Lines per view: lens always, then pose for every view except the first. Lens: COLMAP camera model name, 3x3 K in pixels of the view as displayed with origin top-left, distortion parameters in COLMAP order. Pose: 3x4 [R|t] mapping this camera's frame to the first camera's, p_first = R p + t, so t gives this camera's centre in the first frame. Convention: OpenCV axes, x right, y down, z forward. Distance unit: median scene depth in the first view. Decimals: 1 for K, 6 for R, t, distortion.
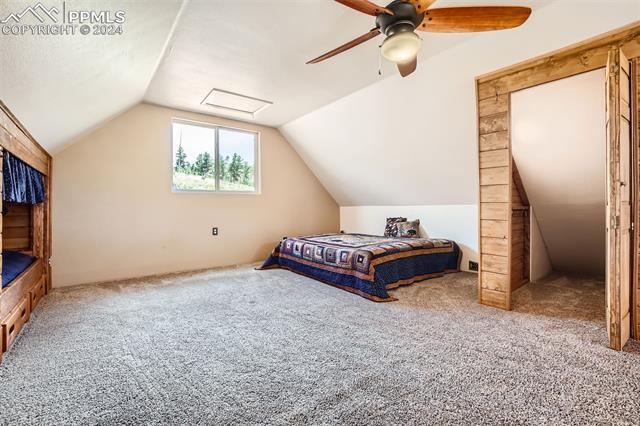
lens RADIAL K [[279.9, 0, 321.9], [0, 279.9, 209.2], [0, 0, 1]] dist [-0.015464, 0.003822]
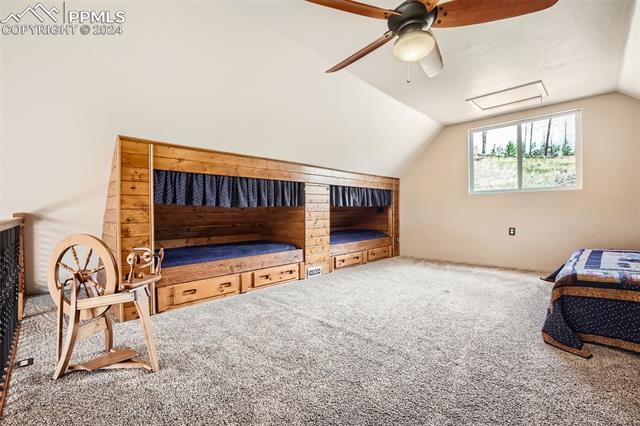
lens RADIAL K [[279.9, 0, 321.3], [0, 279.9, 211.0], [0, 0, 1]] dist [-0.015464, 0.003822]
pose [[0.130099, 0.006700, -0.991478, 0.638678], [0.003269, 0.999969, 0.007186, -0.001085], [0.991496, -0.004176, 0.130073, 0.280978]]
